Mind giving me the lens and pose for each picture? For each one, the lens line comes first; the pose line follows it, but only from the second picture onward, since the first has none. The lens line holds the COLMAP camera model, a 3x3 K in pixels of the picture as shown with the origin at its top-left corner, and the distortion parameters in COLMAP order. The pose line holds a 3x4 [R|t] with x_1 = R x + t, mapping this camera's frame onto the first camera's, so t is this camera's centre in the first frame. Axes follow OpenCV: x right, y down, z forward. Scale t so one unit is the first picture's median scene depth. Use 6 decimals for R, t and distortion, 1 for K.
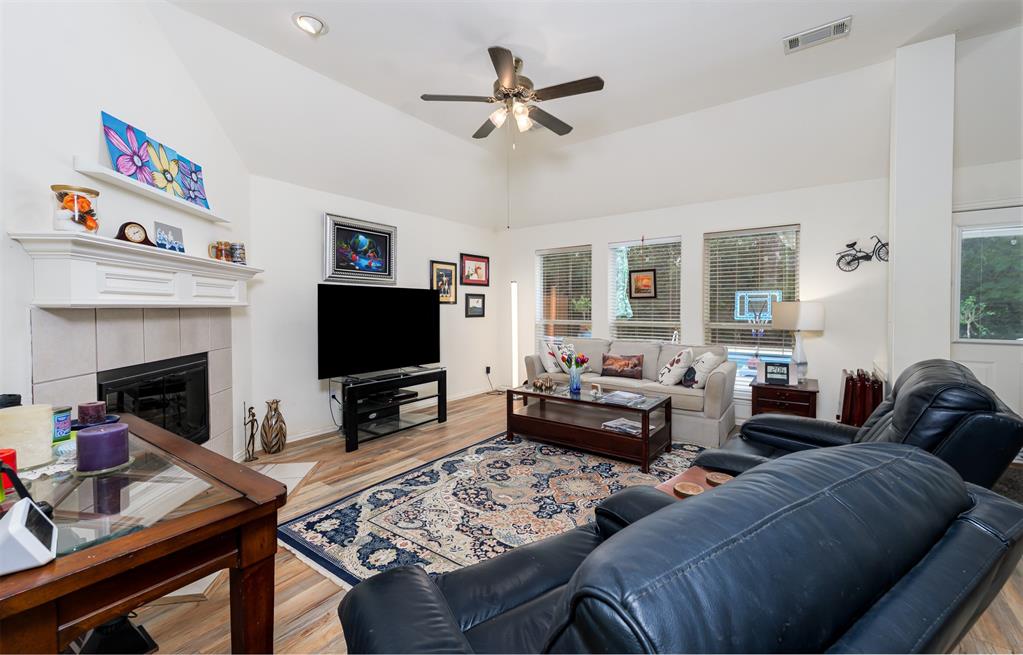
lens RADIAL K [[426.9, 0, 508.1], [0, 426.9, 310.9], [0, 0, 1]] dist [-0.002779, -0.000153]
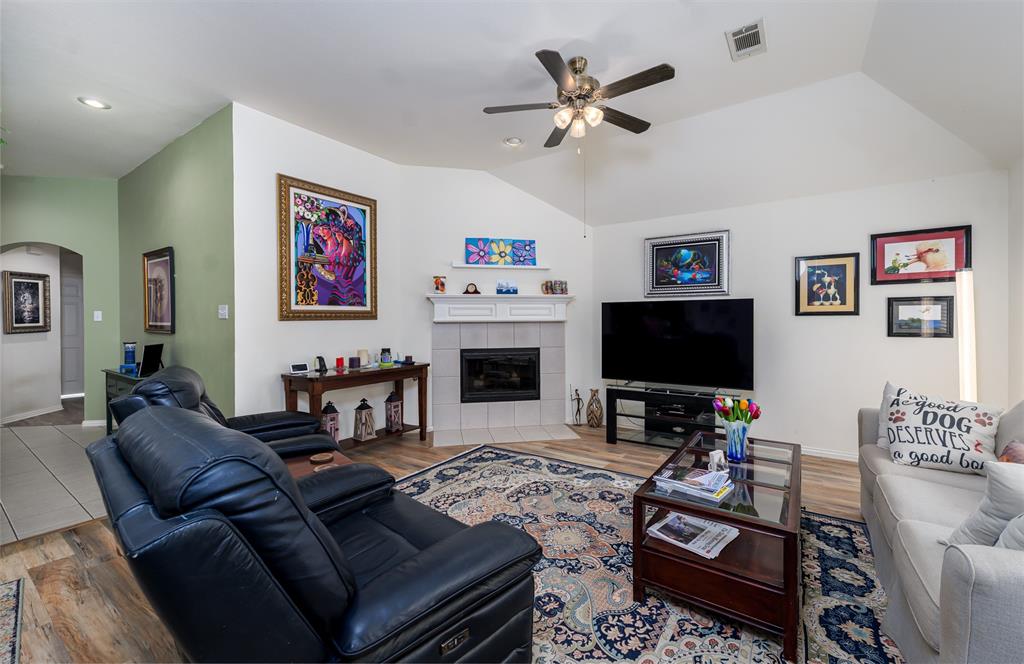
lens RADIAL K [[422.9, 0, 511.9], [0, 422.9, 326.4], [0, 0, 1]] dist [-0.001970, -0.000180]
pose [[0.009727, 0.014583, -0.999846, 0.944780], [-0.002283, 0.999891, 0.014561, -0.013237], [0.999950, 0.002141, 0.009760, 0.849385]]
